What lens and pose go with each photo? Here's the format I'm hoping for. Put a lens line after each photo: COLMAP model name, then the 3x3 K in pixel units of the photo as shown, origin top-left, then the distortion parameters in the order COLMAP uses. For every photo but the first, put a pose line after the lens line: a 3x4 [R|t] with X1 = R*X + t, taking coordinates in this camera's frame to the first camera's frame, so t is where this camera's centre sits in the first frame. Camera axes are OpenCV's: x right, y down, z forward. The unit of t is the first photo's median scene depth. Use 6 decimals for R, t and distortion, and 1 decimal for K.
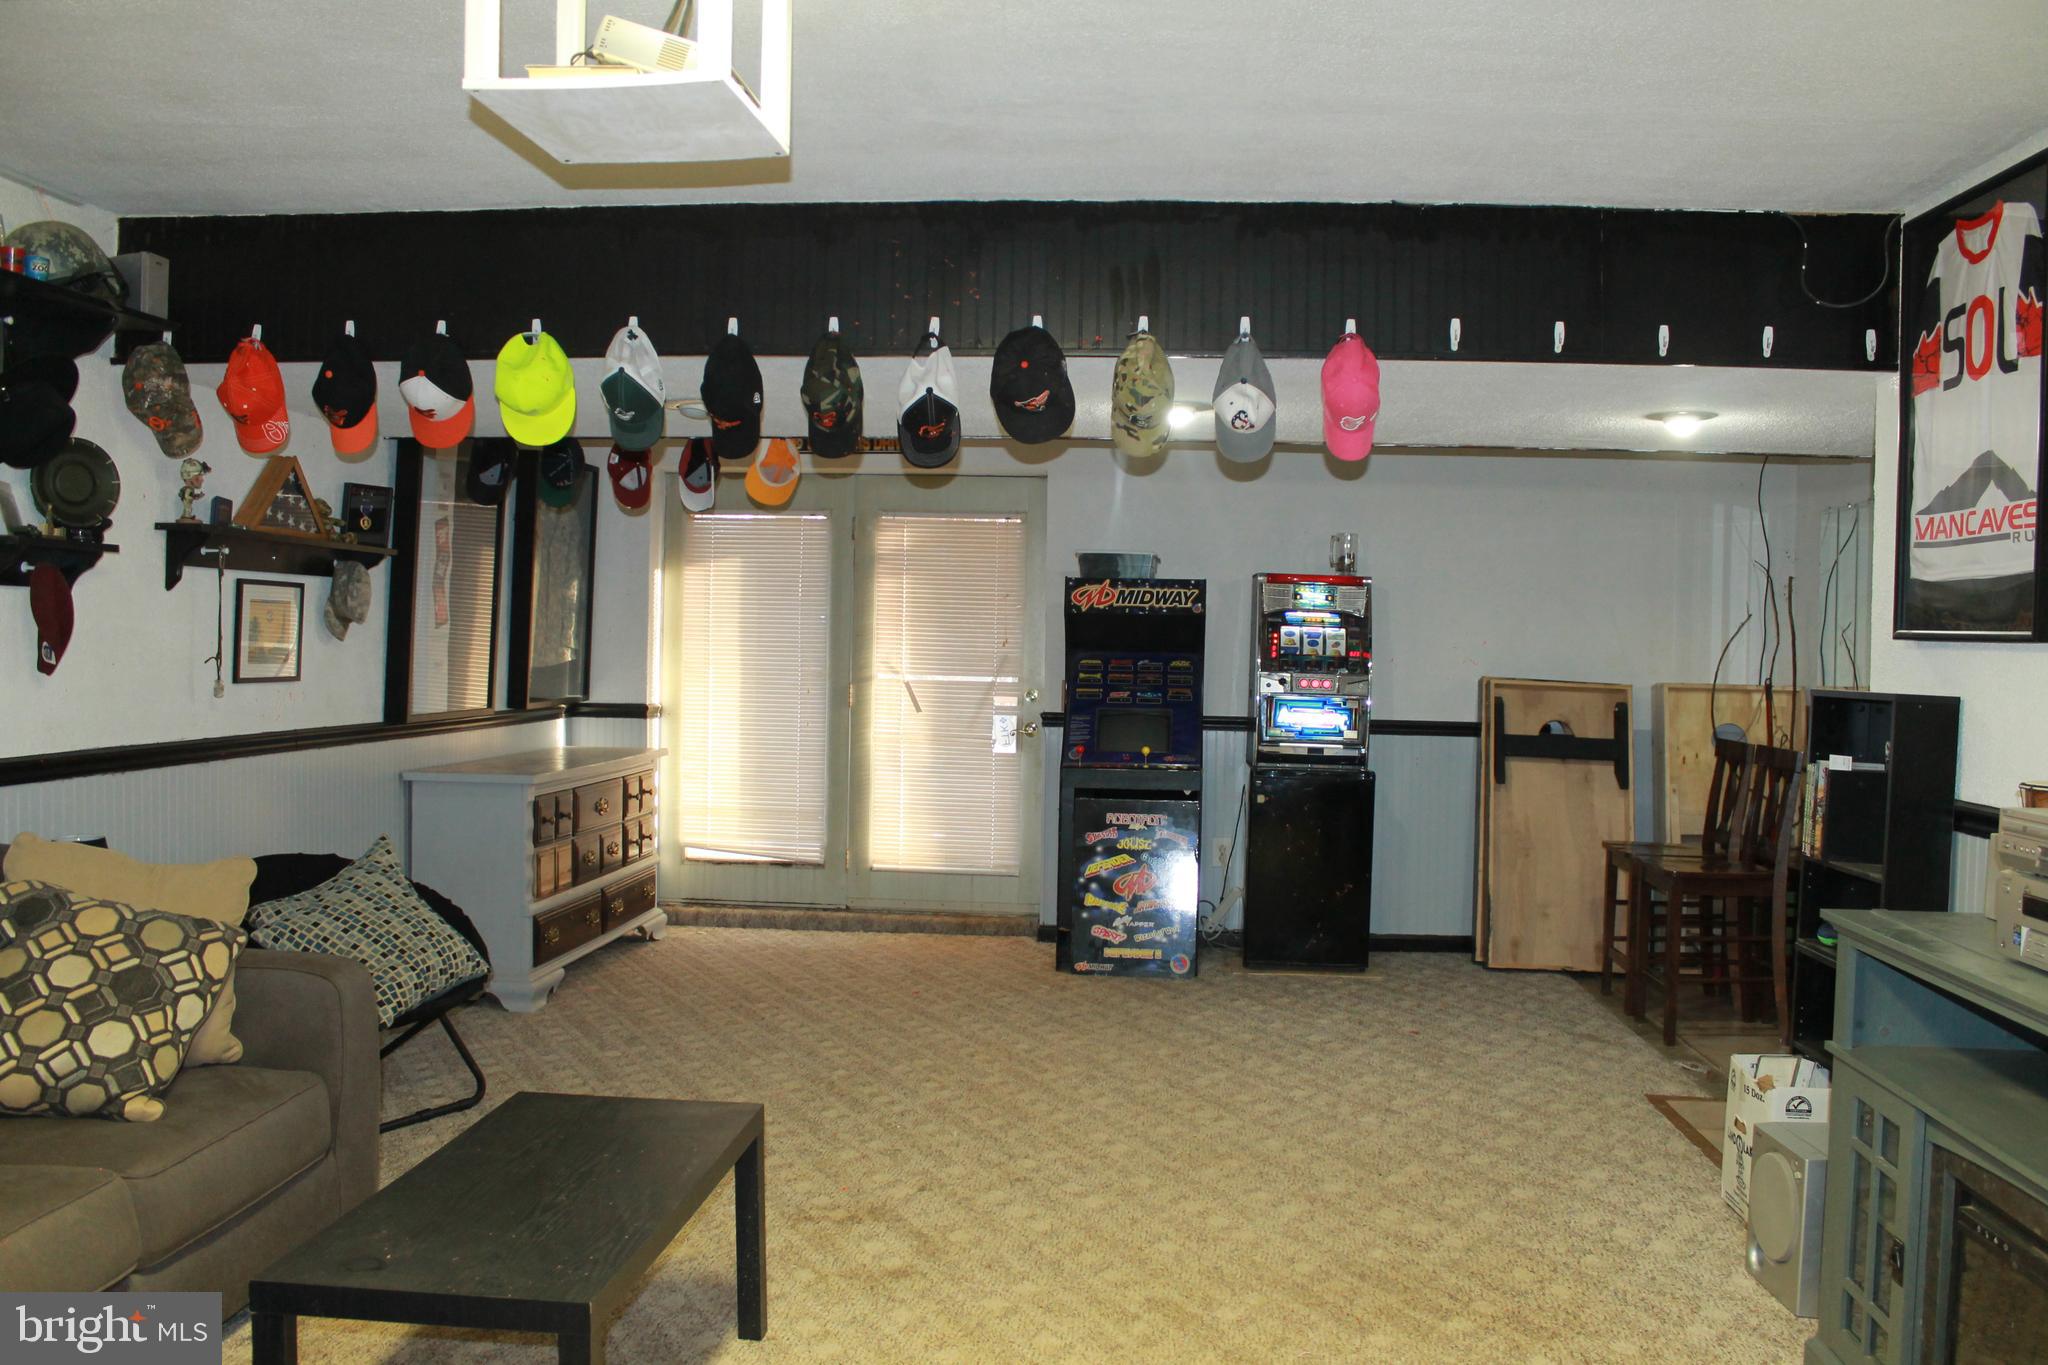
lens RADIAL K [[1710.7, 0, 1034.0], [0, 1710.7, 676.7], [0, 0, 1]] dist [-0.005112, 0.001212]
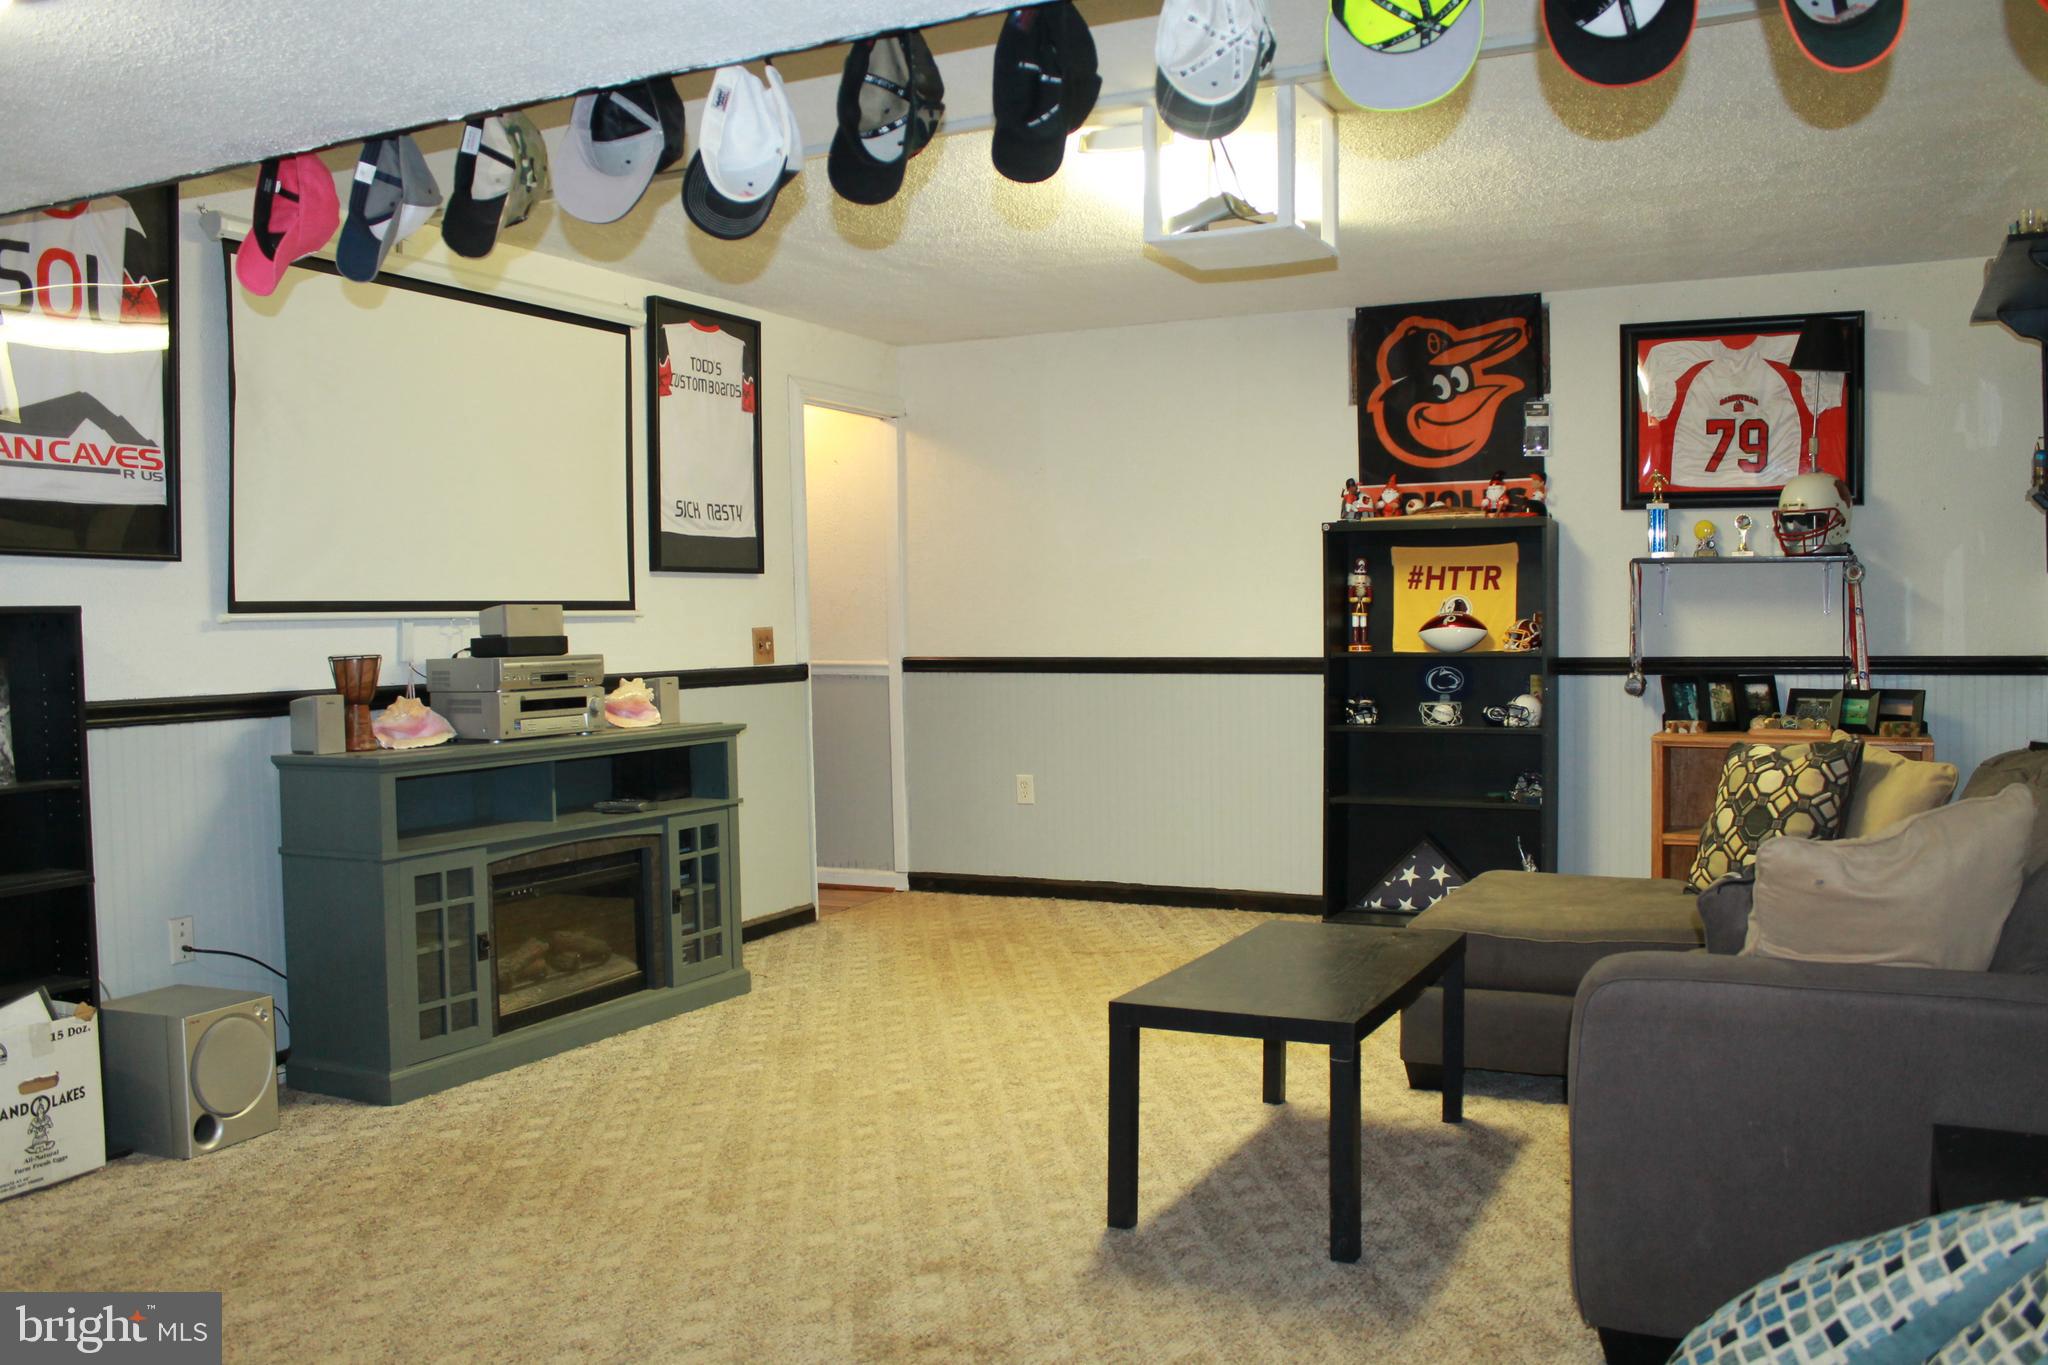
lens RADIAL K [[1710.7, 0, 1031.1], [0, 1710.7, 687.8], [0, 0, 1]] dist [-0.005112, 0.001212]
pose [[-0.927456, -0.007694, 0.373854, -0.443650], [0.016873, 0.997909, 0.062397, 0.004898], [-0.373552, 0.064179, -0.925386, 1.756688]]
